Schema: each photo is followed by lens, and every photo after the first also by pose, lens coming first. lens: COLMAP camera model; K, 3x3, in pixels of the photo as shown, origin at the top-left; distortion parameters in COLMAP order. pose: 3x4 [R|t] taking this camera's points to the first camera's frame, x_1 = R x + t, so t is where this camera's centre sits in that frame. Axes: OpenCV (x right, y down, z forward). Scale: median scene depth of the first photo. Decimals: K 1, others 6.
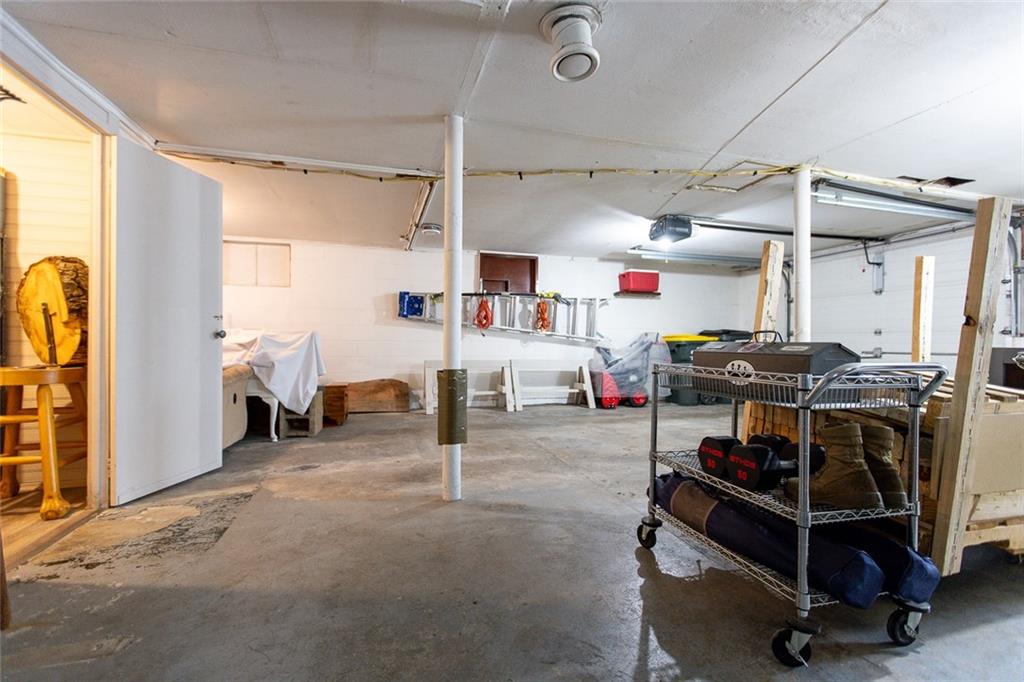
lens RADIAL K [[454.7, 0, 512.5], [0, 454.7, 344.7], [0, 0, 1]] dist [0.001293, 0.000143]
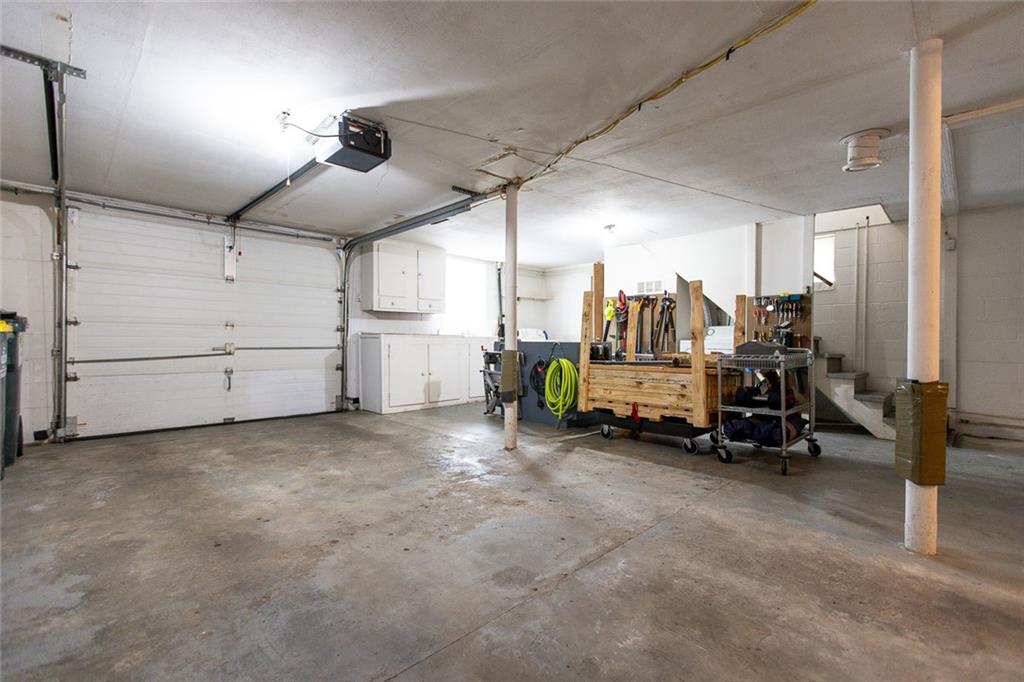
lens RADIAL K [[454.7, 0, 510.3], [0, 454.7, 343.6], [0, 0, 1]] dist [0.001293, 0.000143]
pose [[-0.478632, -0.013688, 0.877909, -0.395579], [-0.005891, 0.999906, 0.012378, -0.010128], [-0.877996, 0.000753, -0.478668, 1.654719]]
